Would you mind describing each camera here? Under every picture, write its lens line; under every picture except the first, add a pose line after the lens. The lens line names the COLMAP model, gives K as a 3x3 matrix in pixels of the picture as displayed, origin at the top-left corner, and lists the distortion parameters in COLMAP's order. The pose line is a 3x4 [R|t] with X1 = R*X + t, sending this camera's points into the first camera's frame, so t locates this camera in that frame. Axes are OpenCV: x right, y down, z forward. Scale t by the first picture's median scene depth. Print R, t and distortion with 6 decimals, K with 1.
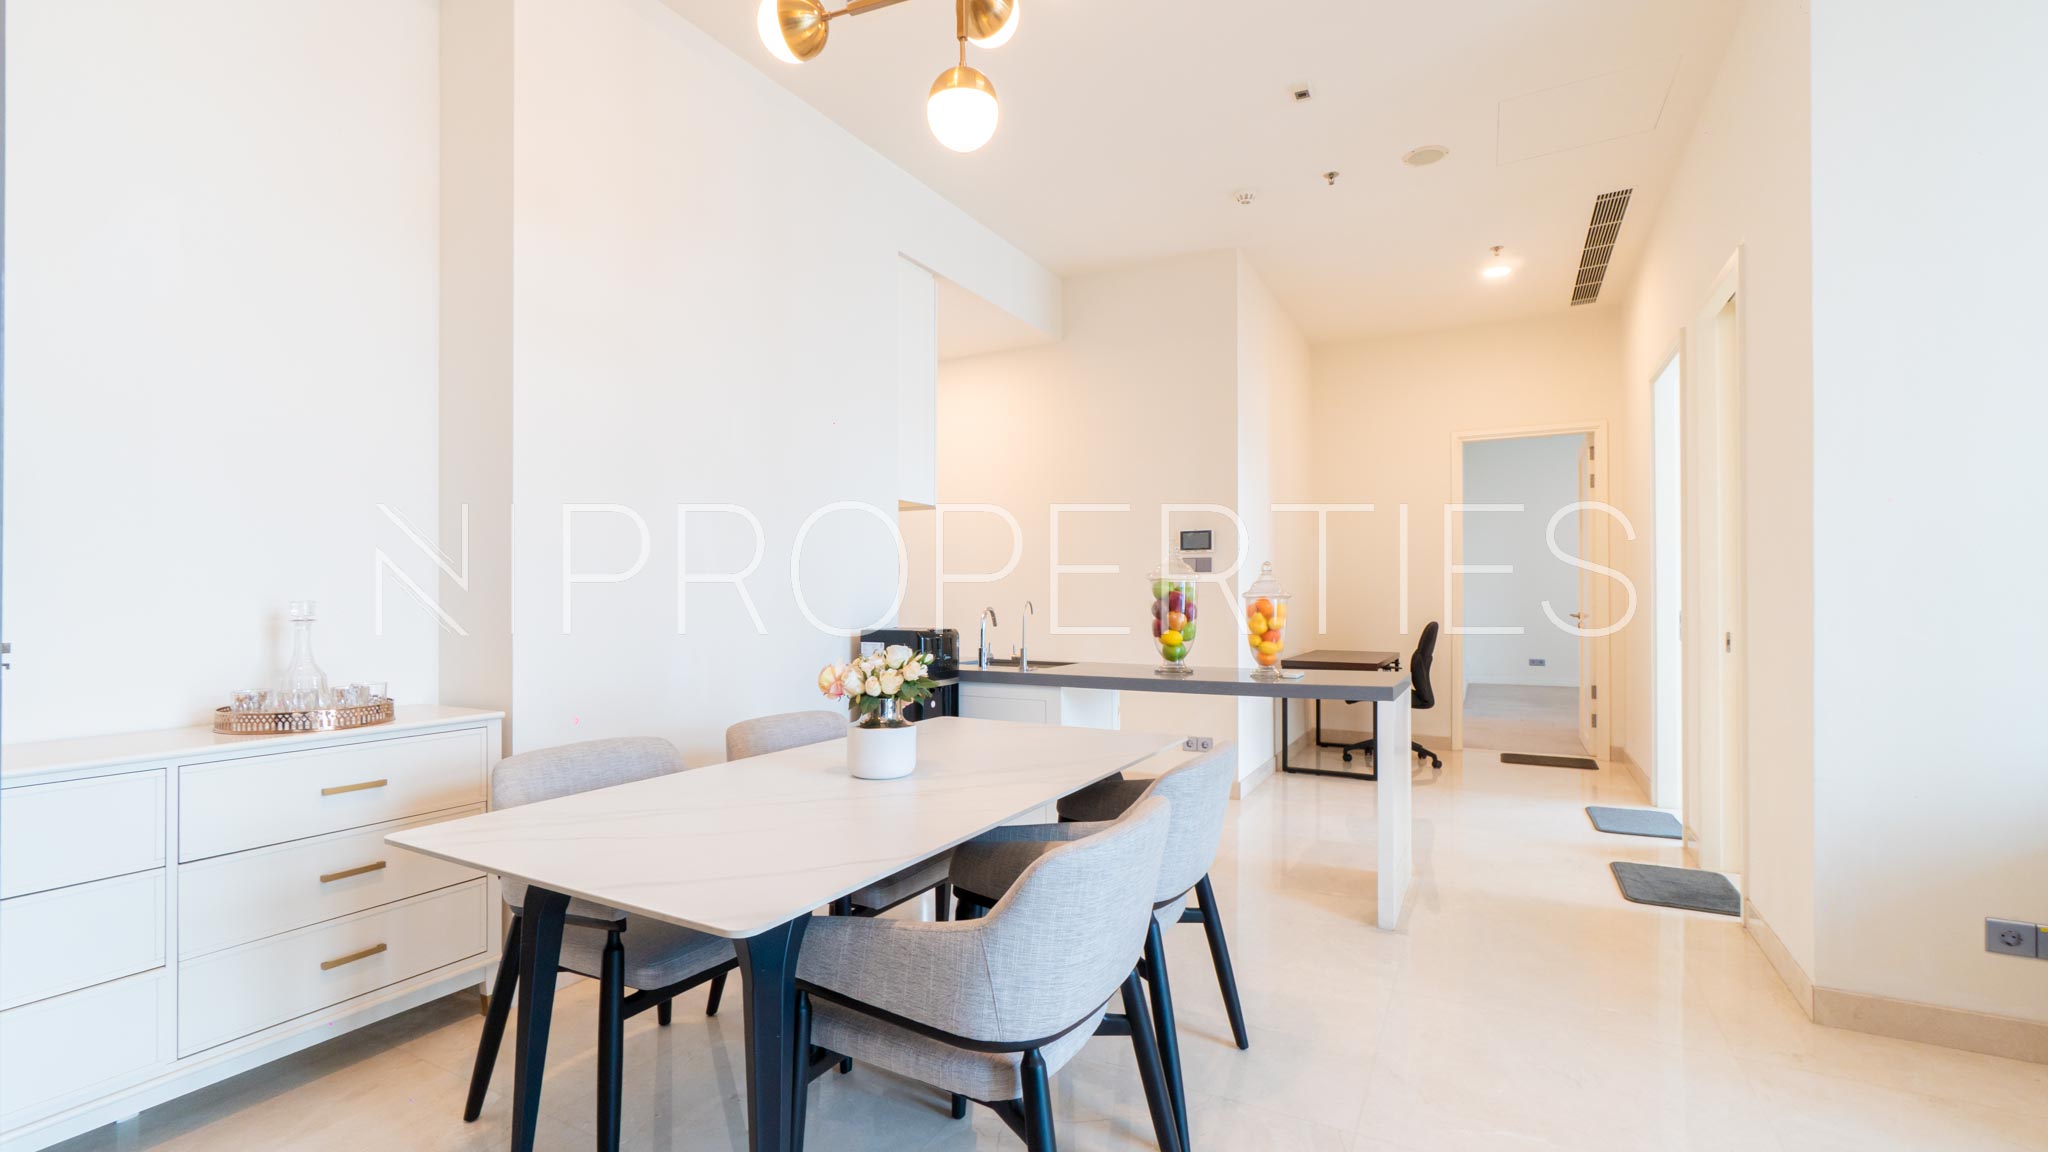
lens RADIAL K [[887.7, 0, 1015.9], [0, 887.7, 582.6], [0, 0, 1]] dist [-0.008363, 0.003085]
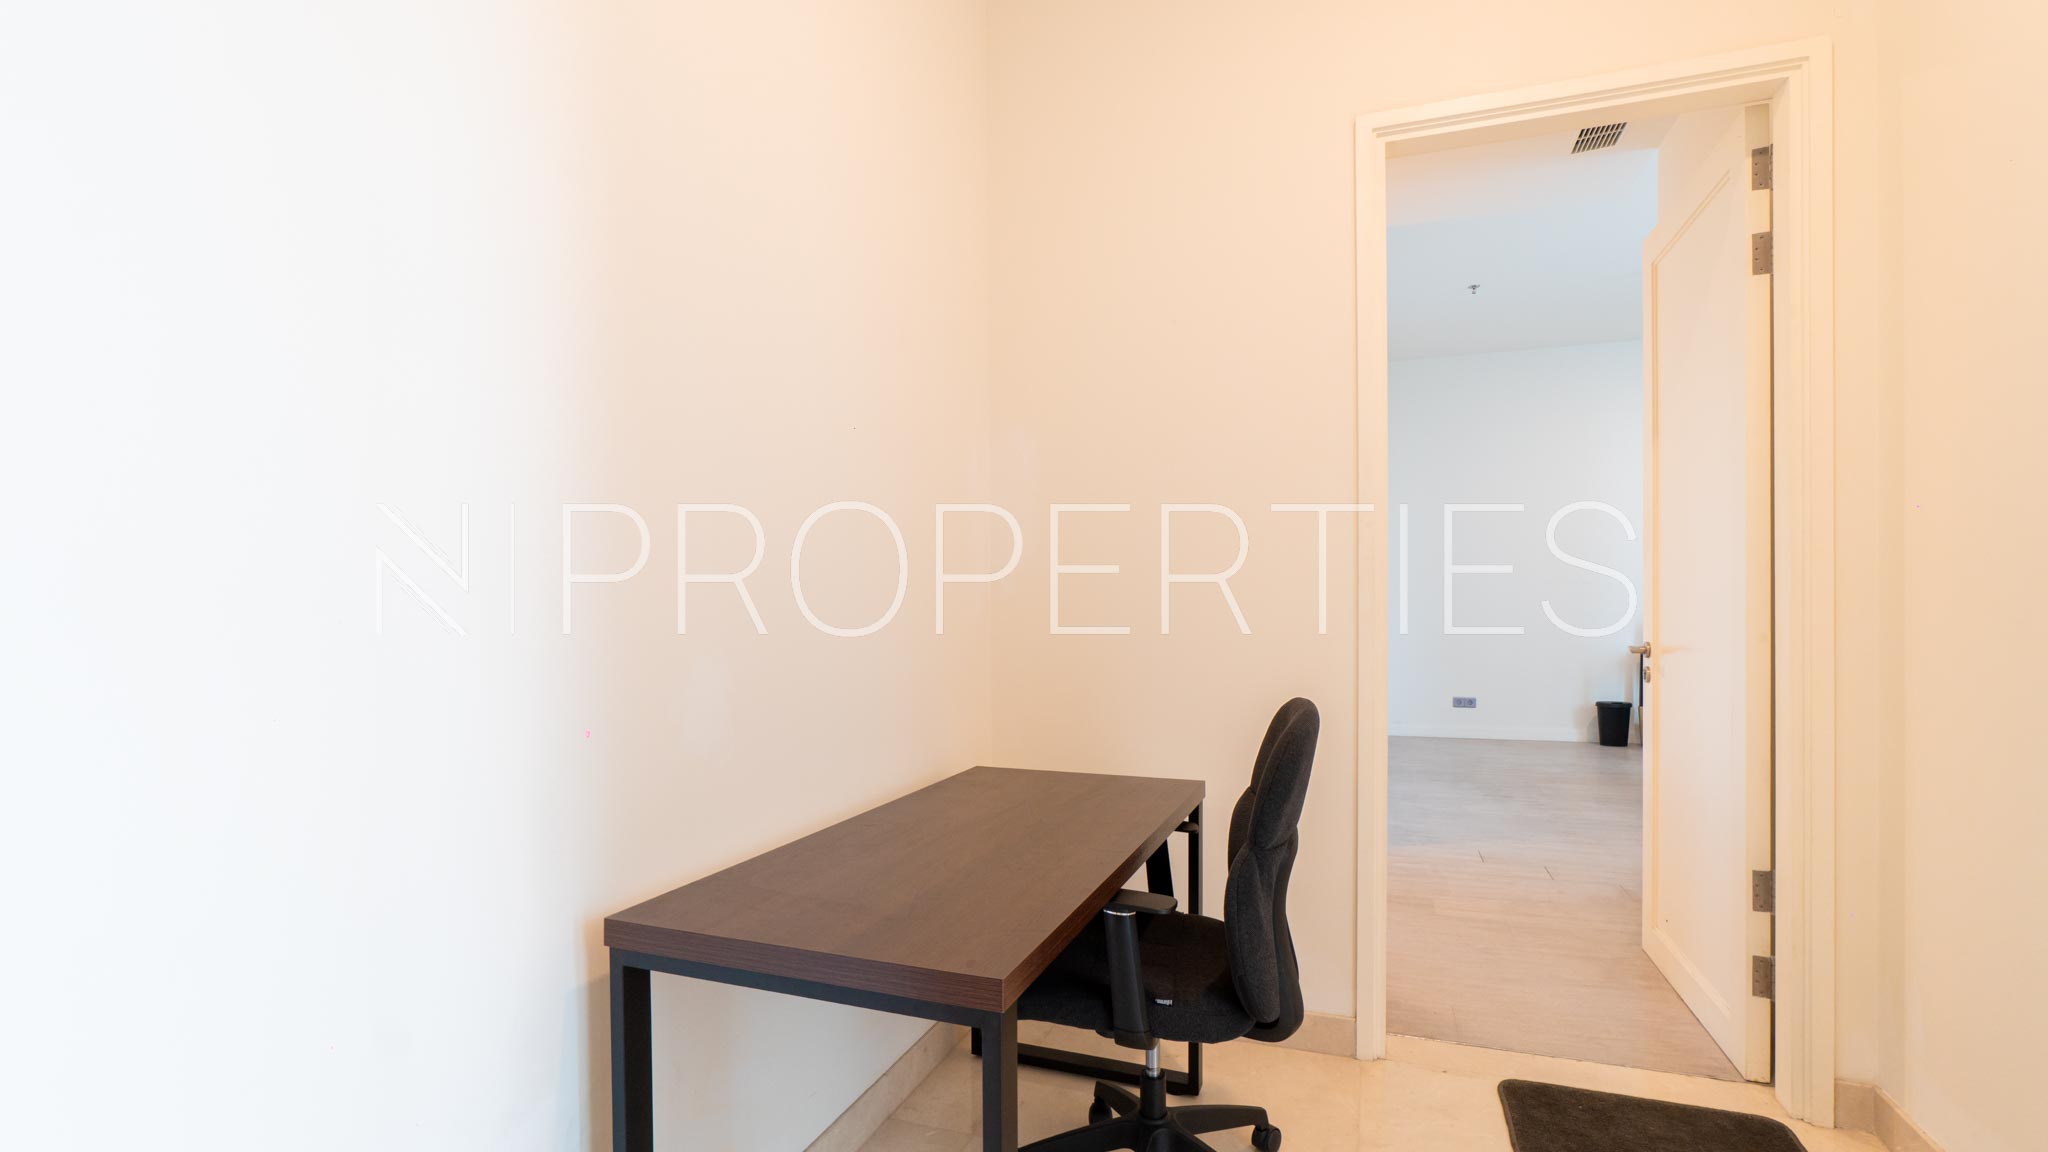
lens RADIAL K [[887.7, 0, 1041.7], [0, 887.7, 591.6], [0, 0, 1]] dist [-0.008363, 0.003085]
pose [[0.990072, -0.003752, 0.140514, 0.690269], [0.002998, 0.999980, 0.005575, 0.016597], [-0.140532, -0.005098, 0.990063, 1.445417]]
